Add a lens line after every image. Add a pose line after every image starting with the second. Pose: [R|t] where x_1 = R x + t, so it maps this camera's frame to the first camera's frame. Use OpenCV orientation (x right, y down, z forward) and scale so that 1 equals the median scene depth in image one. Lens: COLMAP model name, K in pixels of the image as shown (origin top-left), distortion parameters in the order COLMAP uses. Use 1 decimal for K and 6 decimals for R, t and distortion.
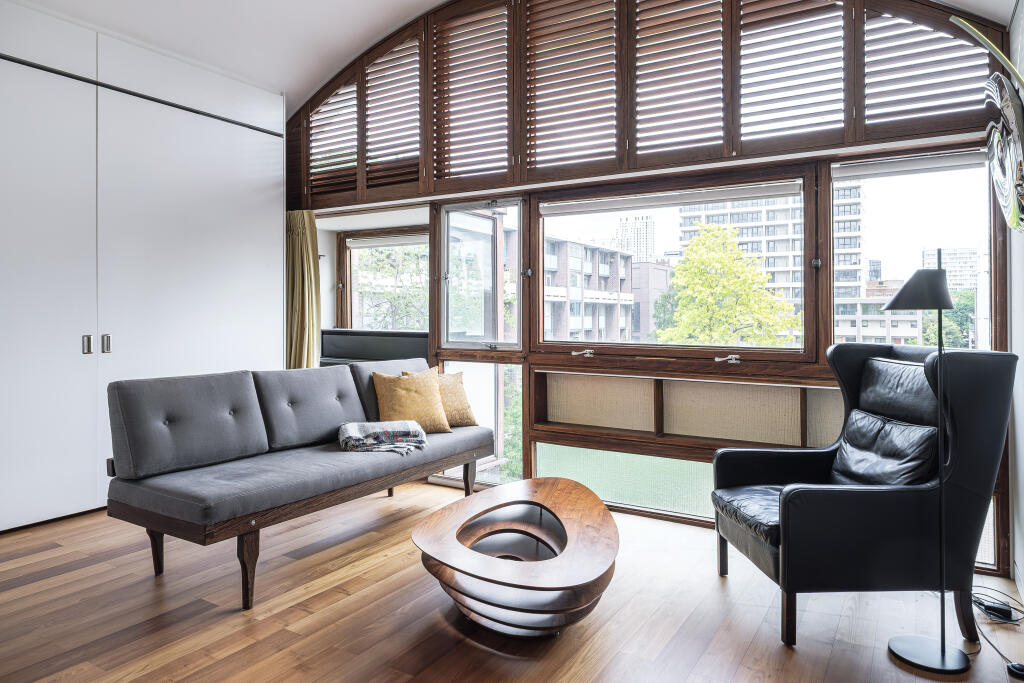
lens RADIAL K [[658.4, 0, 512.0], [0, 658.4, 341.5], [0, 0, 1]] dist [-0.002752, -0.001331]
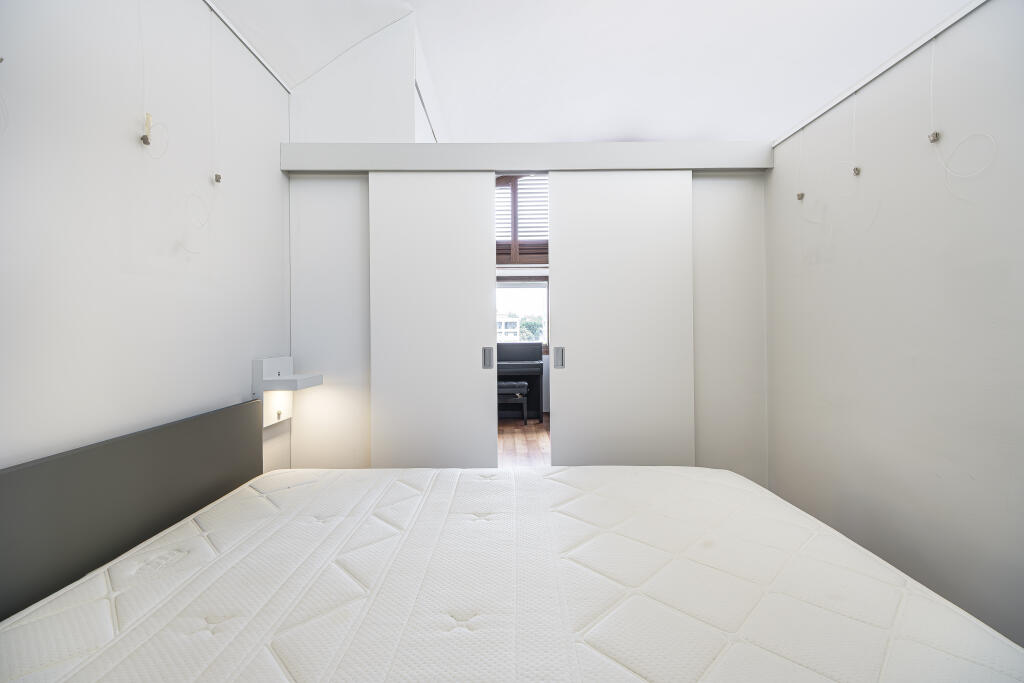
lens RADIAL K [[454.3, 0, 513.0], [0, 454.3, 331.8], [0, 0, 1]] dist [0.017779, 0.000000]
pose [[0.846453, -0.028589, 0.531695, -0.937934], [0.050519, 0.998365, -0.026744, -0.015119], [-0.530062, 0.049498, 0.846513, 0.074923]]
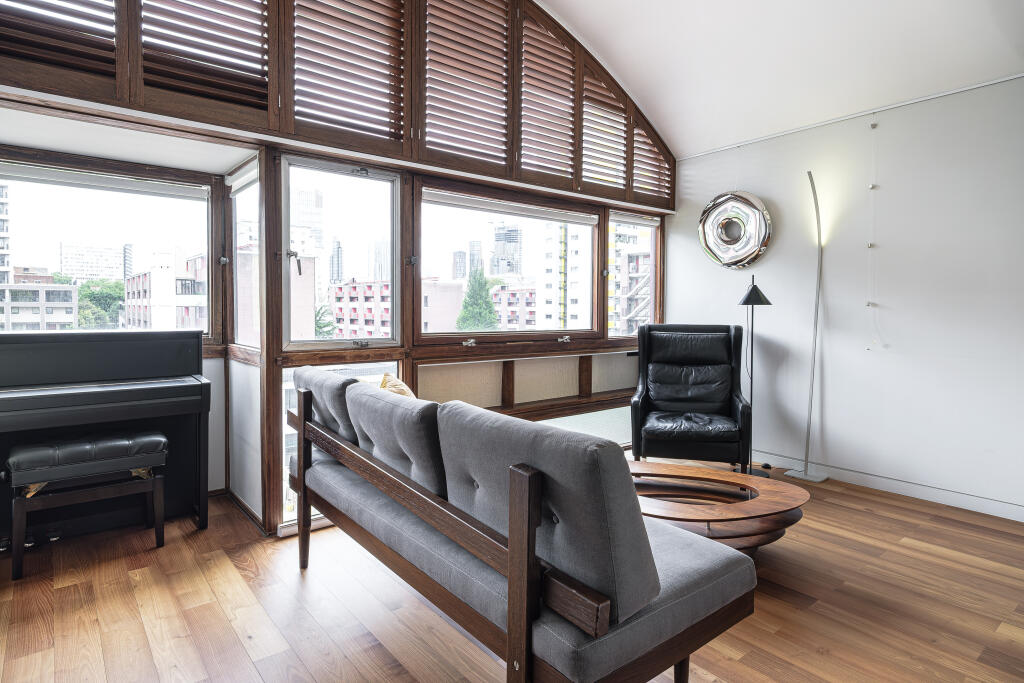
lens RADIAL K [[563.6, 0, 512.0], [0, 563.6, 341.5], [0, 0, 1]] dist [0.002312, 0.000125]
pose [[0.330647, -0.058277, 0.941953, -0.665756], [0.031011, 0.998224, 0.050872, -0.025925], [-0.943245, 0.012390, 0.331867, 0.599608]]
